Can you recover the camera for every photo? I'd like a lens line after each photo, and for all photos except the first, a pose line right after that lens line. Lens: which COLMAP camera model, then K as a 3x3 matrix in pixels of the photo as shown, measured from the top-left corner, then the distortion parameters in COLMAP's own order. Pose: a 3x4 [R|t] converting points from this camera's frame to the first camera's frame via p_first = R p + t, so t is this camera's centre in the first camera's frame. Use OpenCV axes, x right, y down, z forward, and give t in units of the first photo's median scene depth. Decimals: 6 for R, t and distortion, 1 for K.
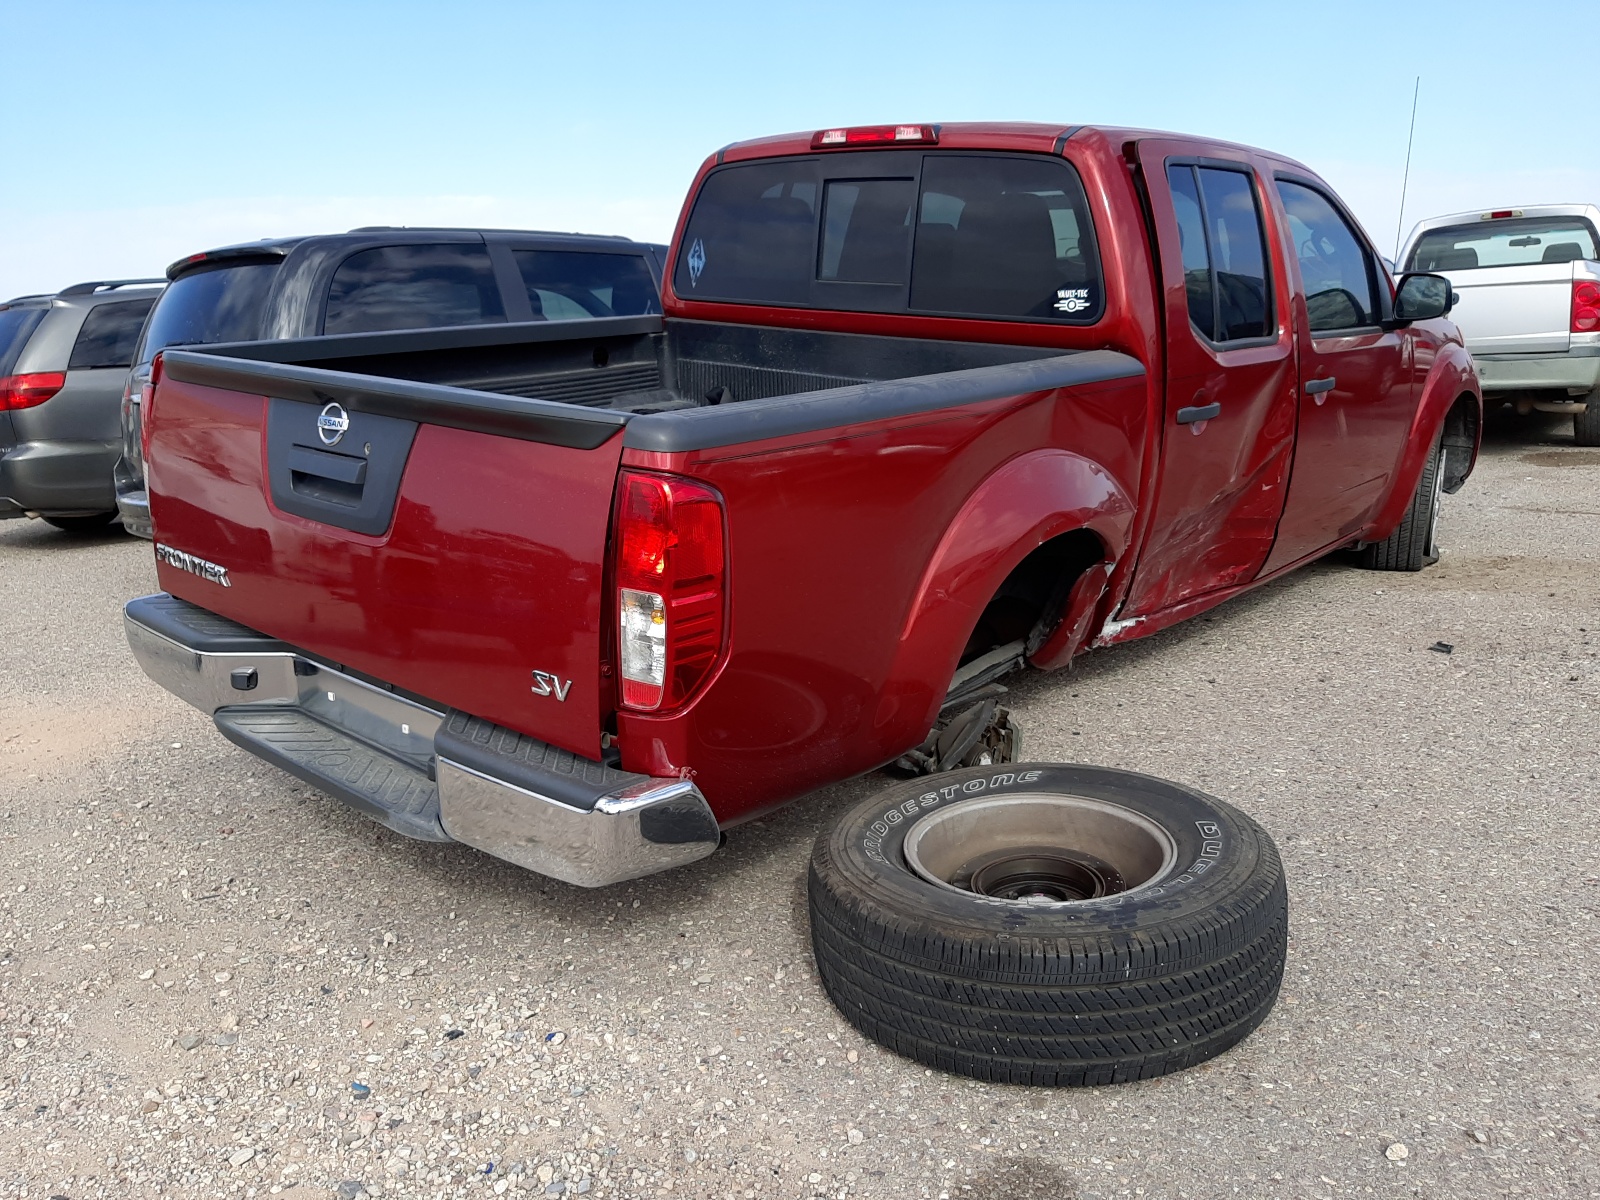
lens RADIAL K [[1242.2, 0, 800.0], [0, 1242.2, 600.0], [0, 0, 1]] dist [-0.038065, 0.000475]
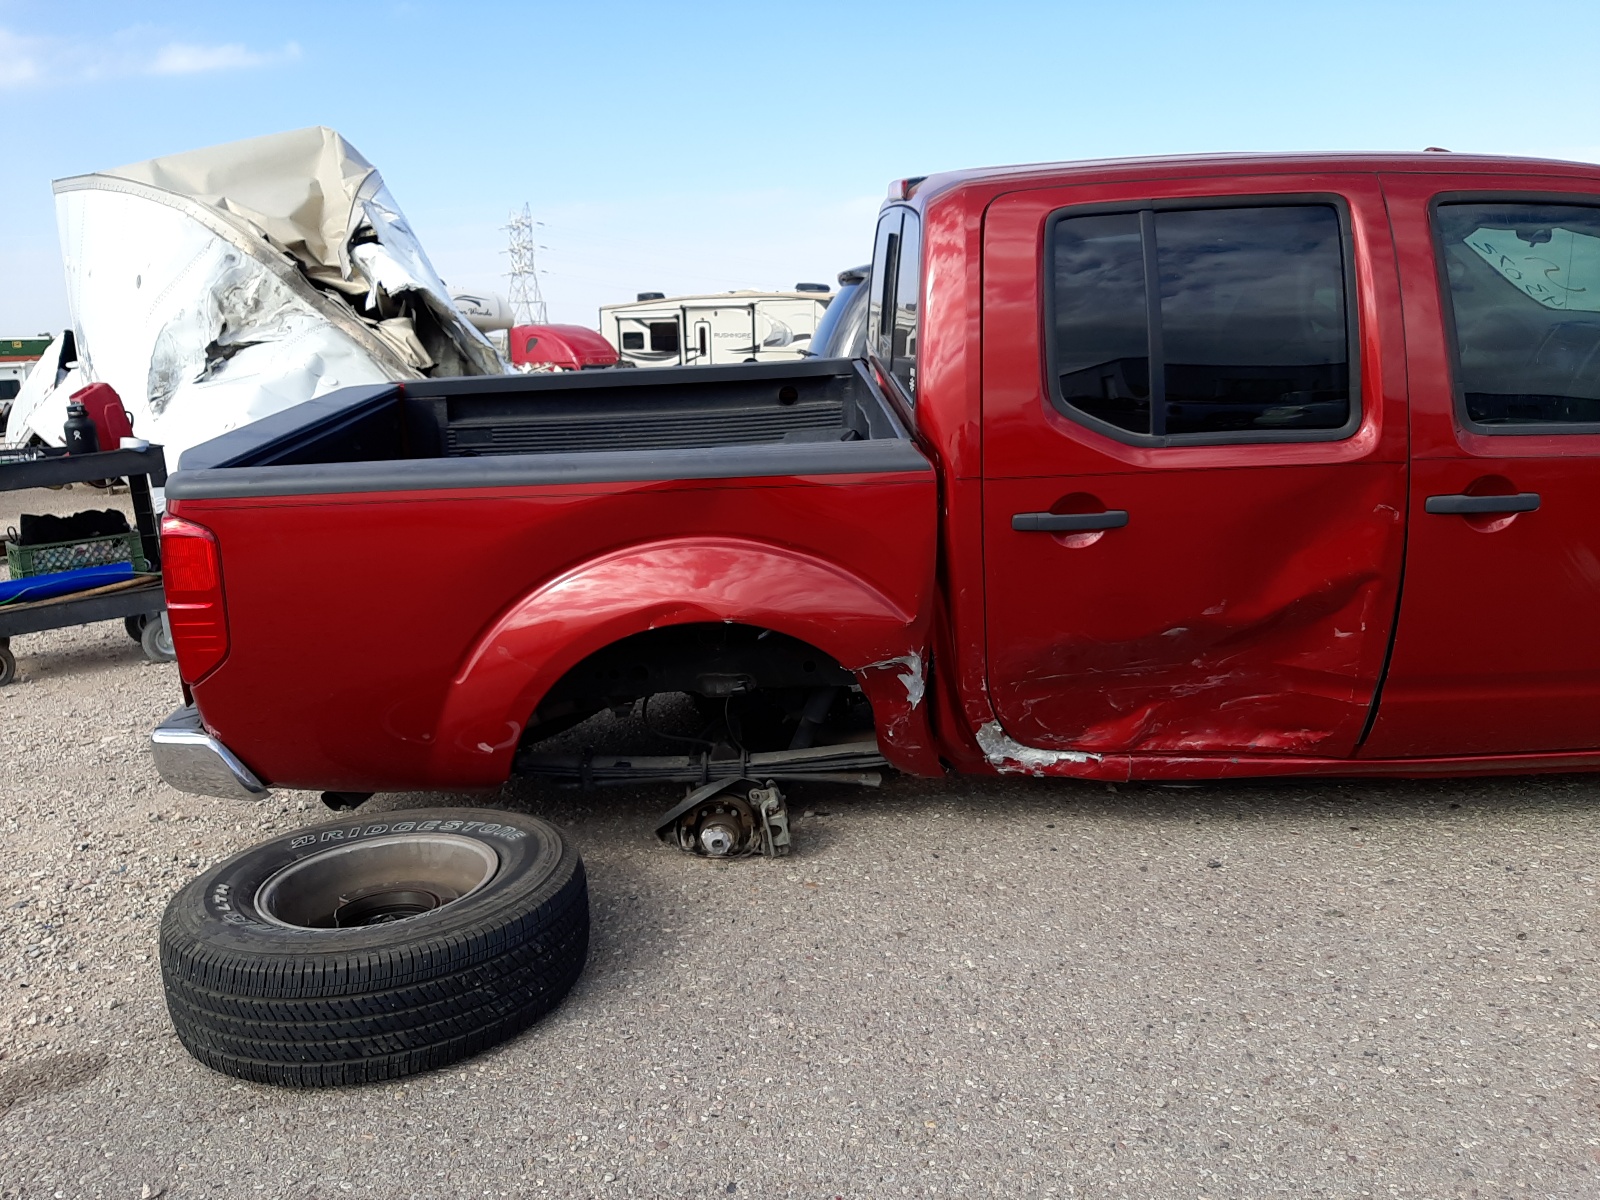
lens RADIAL K [[1242.2, 0, 800.0], [0, 1242.2, 600.0], [0, 0, 1]] dist [-0.038065, 0.000475]
pose [[0.668614, 0.181977, -0.720999, 0.732741], [-0.165009, 0.981729, 0.094765, -0.135866], [0.725071, 0.055610, 0.686426, 0.286471]]
